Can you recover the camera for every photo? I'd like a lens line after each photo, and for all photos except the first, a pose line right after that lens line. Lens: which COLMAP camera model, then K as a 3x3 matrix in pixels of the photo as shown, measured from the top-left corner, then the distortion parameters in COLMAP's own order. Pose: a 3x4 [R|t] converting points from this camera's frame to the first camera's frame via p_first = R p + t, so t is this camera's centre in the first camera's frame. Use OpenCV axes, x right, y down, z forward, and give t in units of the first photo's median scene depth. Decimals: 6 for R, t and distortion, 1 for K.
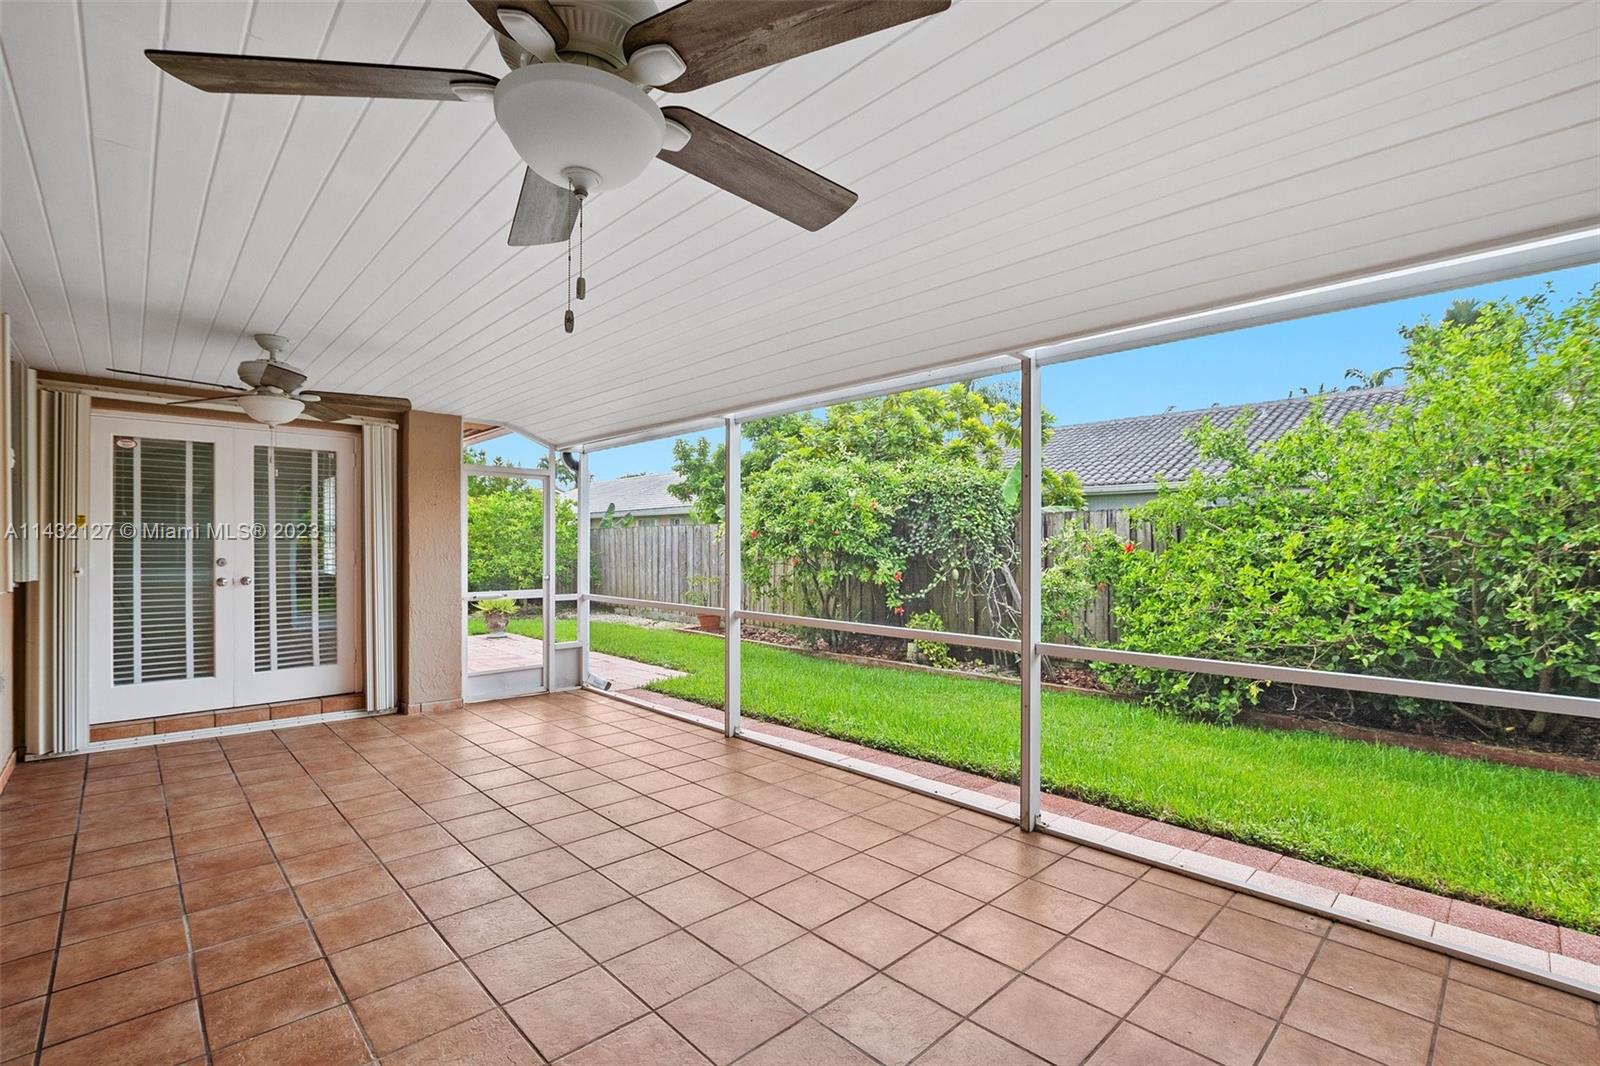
lens RADIAL K [[719.0, 0, 806.9], [0, 719.0, 544.0], [0, 0, 1]] dist [-0.020380, 0.003365]
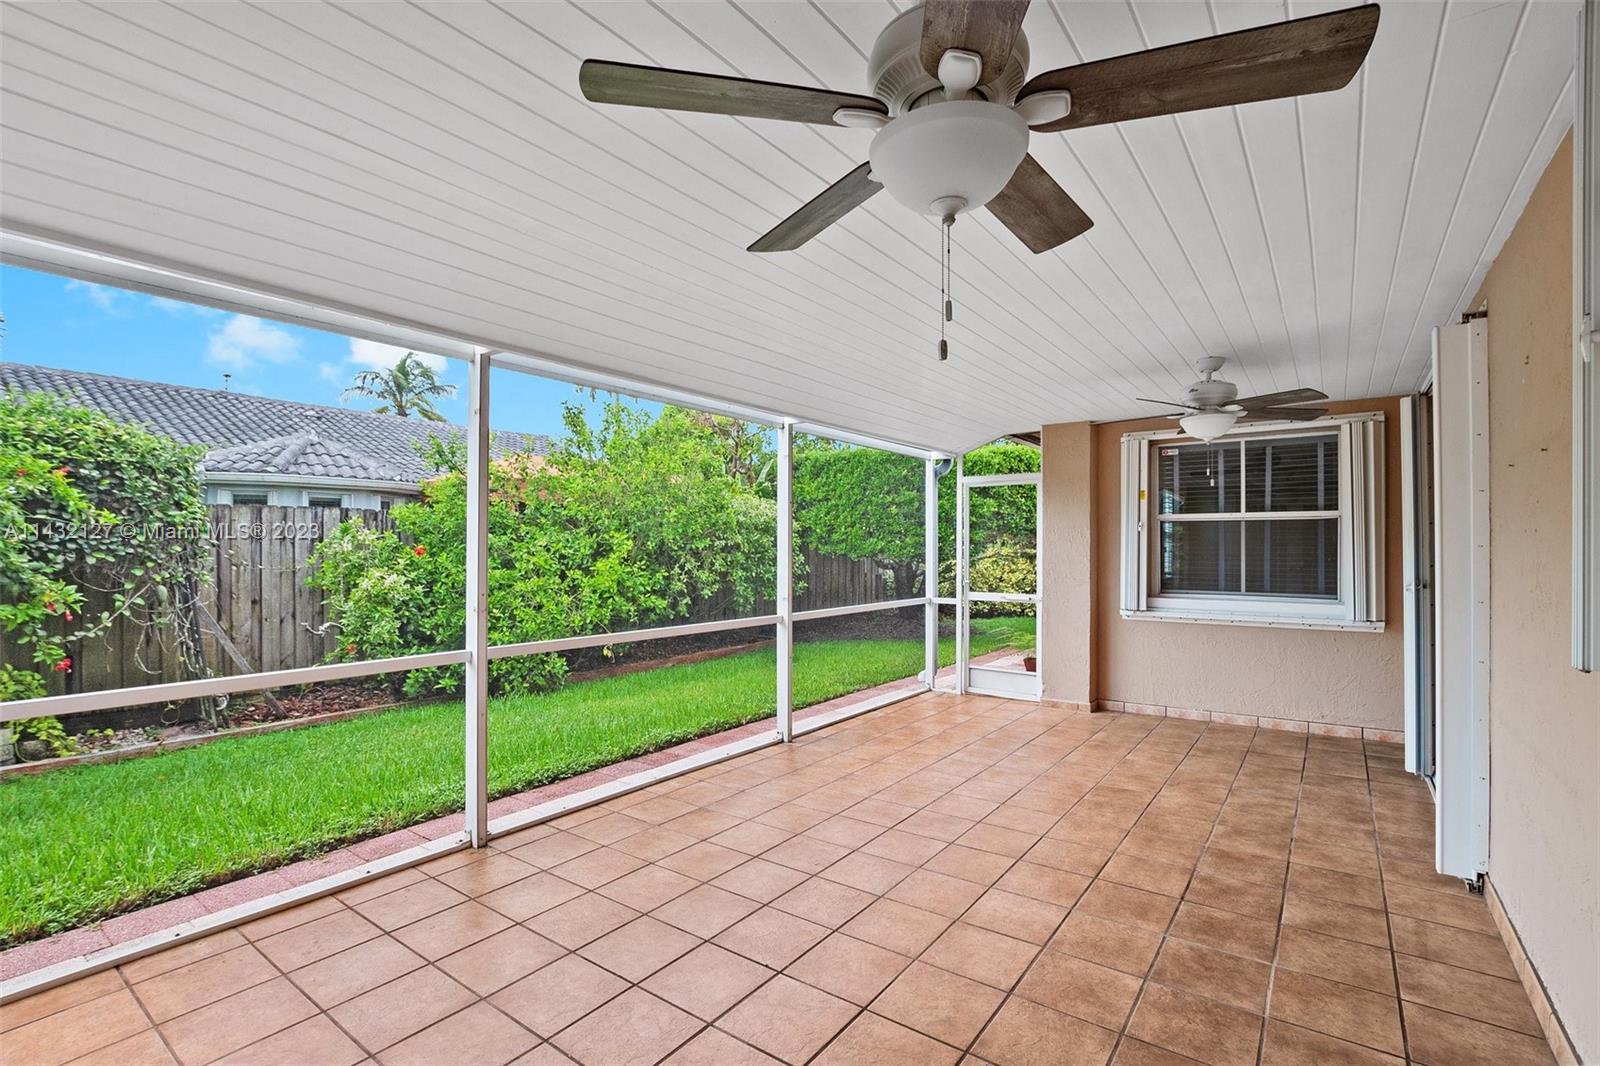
lens RADIAL K [[719.0, 0, 806.4], [0, 719.0, 540.4], [0, 0, 1]] dist [-0.020380, 0.003365]
pose [[-0.163492, 0.008553, 0.986508, -1.182561], [-0.003758, 0.999950, -0.009292, -0.002072], [-0.986538, -0.005227, -0.163451, 1.223555]]
